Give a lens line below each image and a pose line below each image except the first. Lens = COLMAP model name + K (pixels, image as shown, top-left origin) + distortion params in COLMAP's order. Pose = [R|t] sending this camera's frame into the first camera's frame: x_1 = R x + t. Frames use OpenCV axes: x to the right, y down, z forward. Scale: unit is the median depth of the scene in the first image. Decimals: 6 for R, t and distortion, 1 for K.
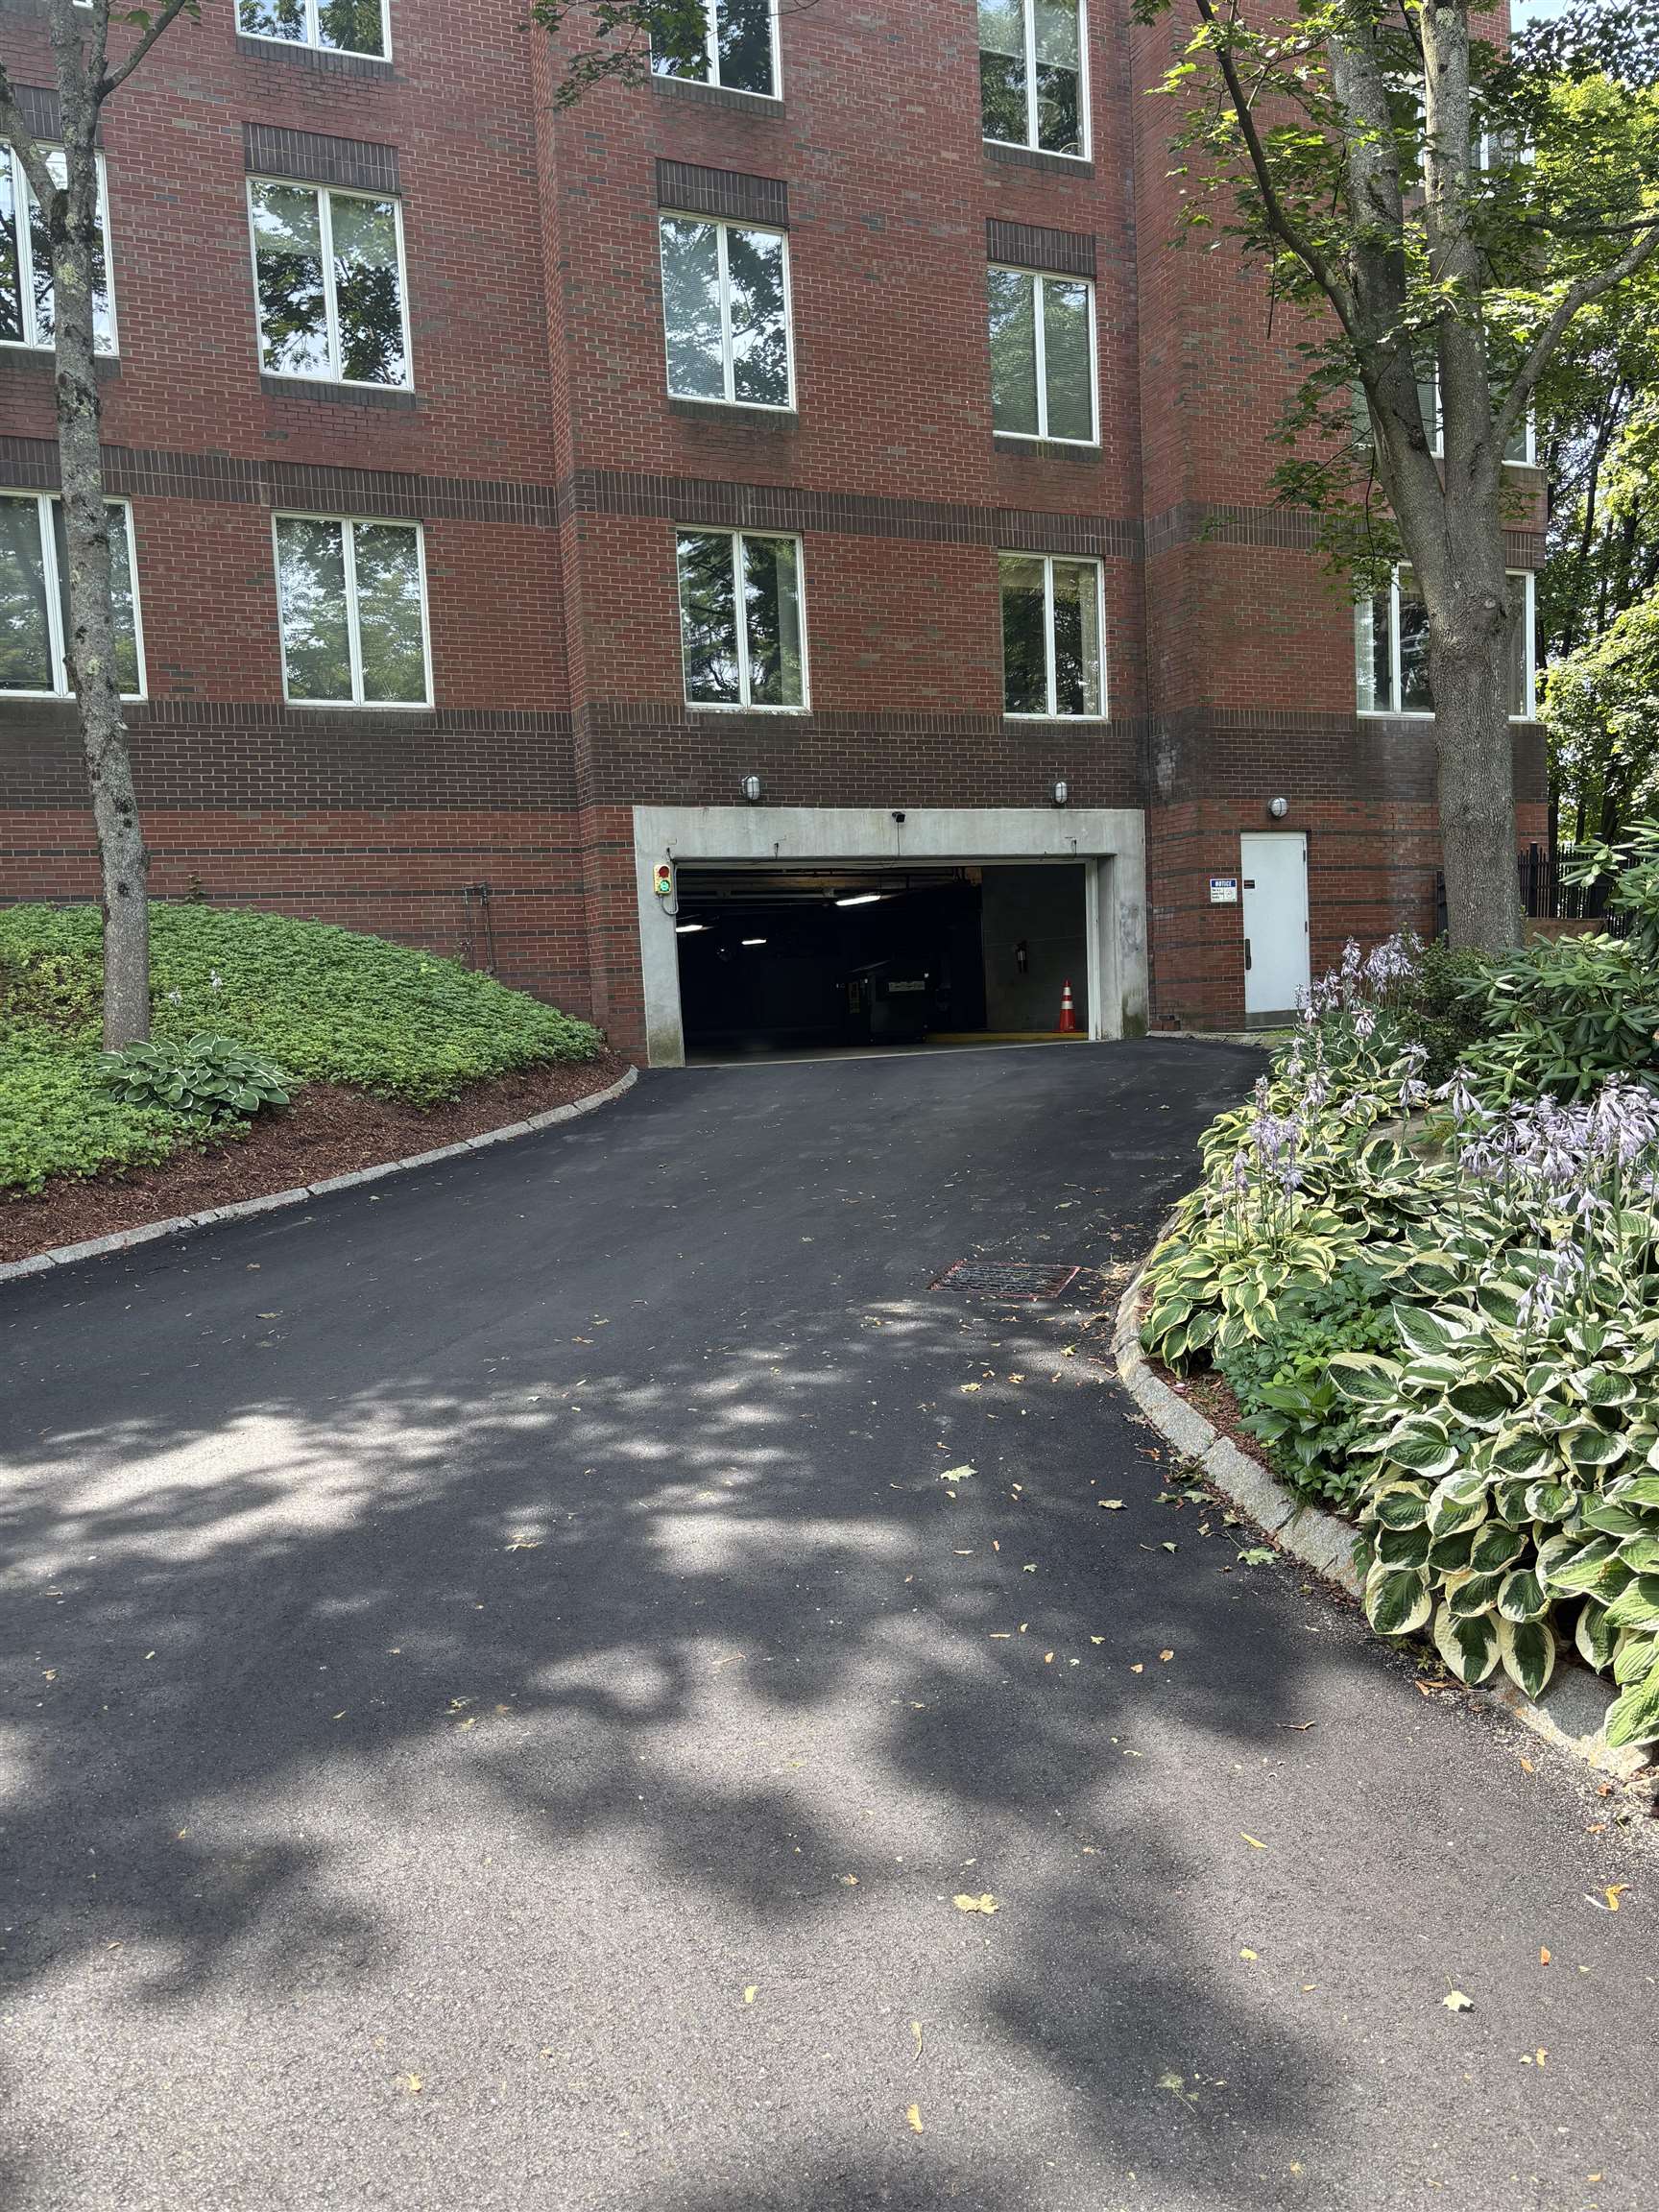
lens RADIAL K [[1625.9, 0, 830.8], [0, 1625.9, 1115.7], [0, 0, 1]] dist [0.000670, -0.024970]
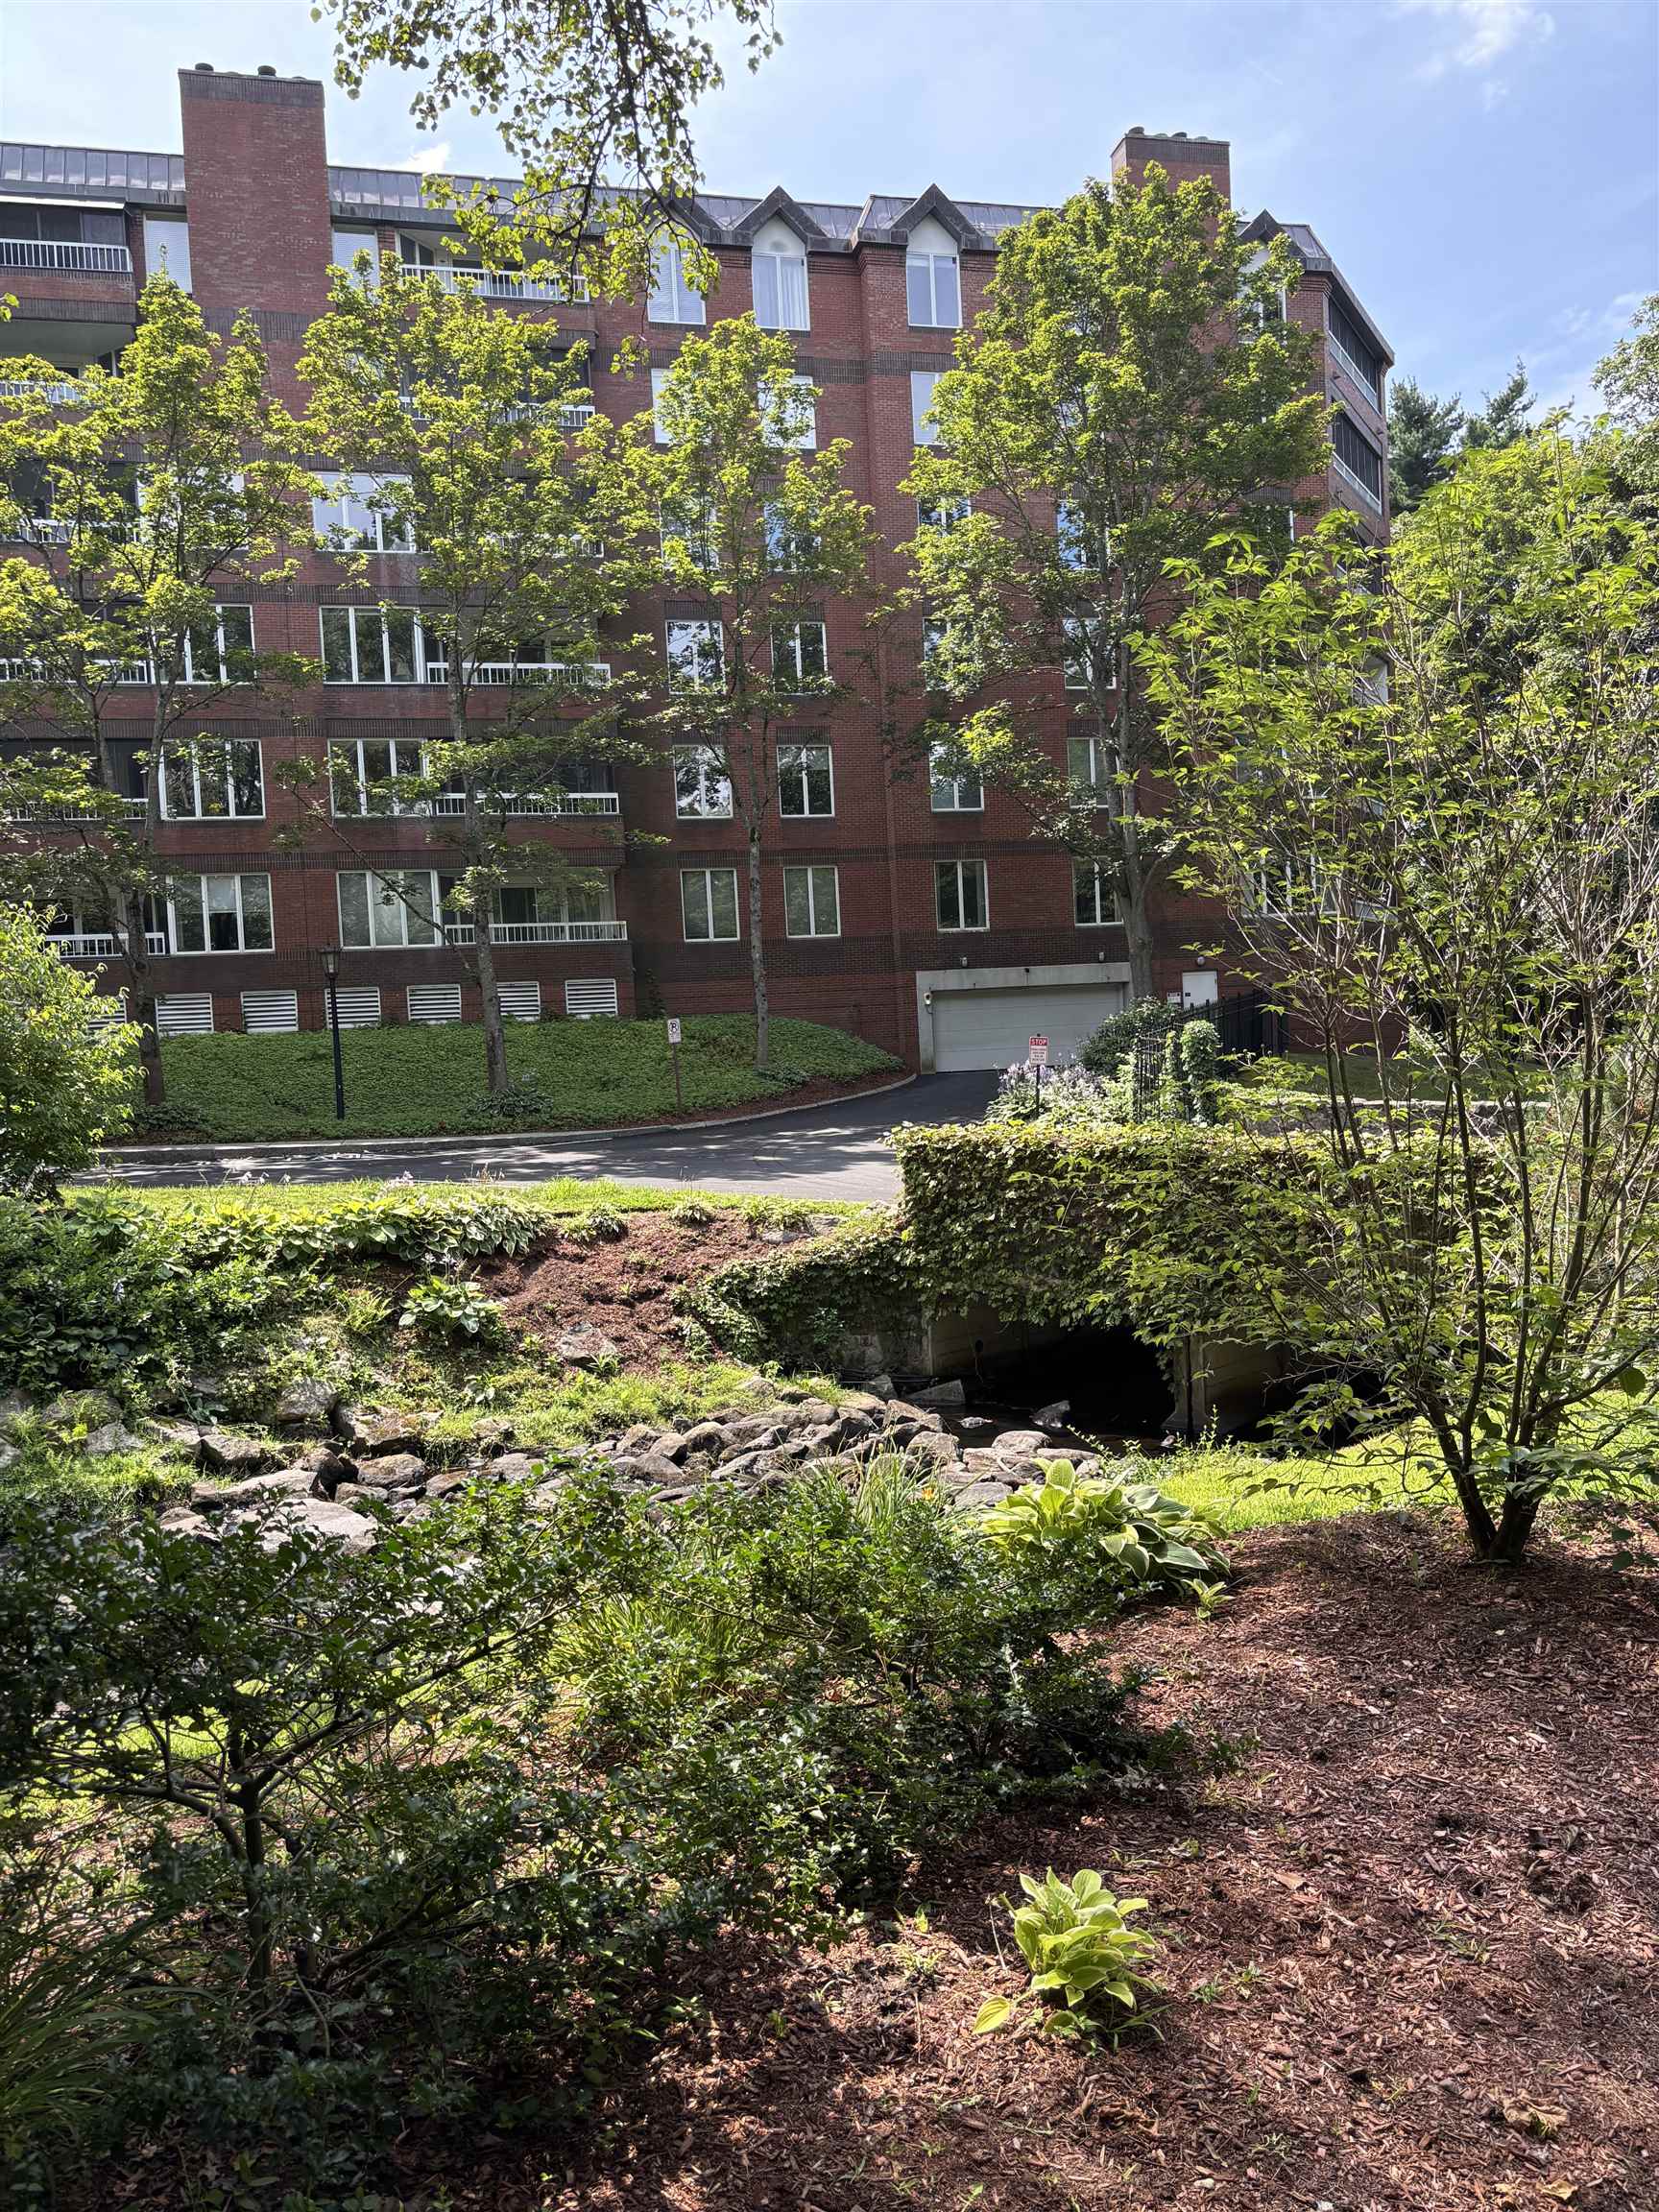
lens RADIAL K [[1625.9, 0, 835.1], [0, 1625.9, 1109.6], [0, 0, 1]] dist [0.000670, -0.024970]
pose [[0.981038, 0.007933, -0.193652, 0.259245], [-0.011489, 0.999785, -0.017245, 0.075059], [0.193473, 0.019143, 0.980919, -1.583769]]
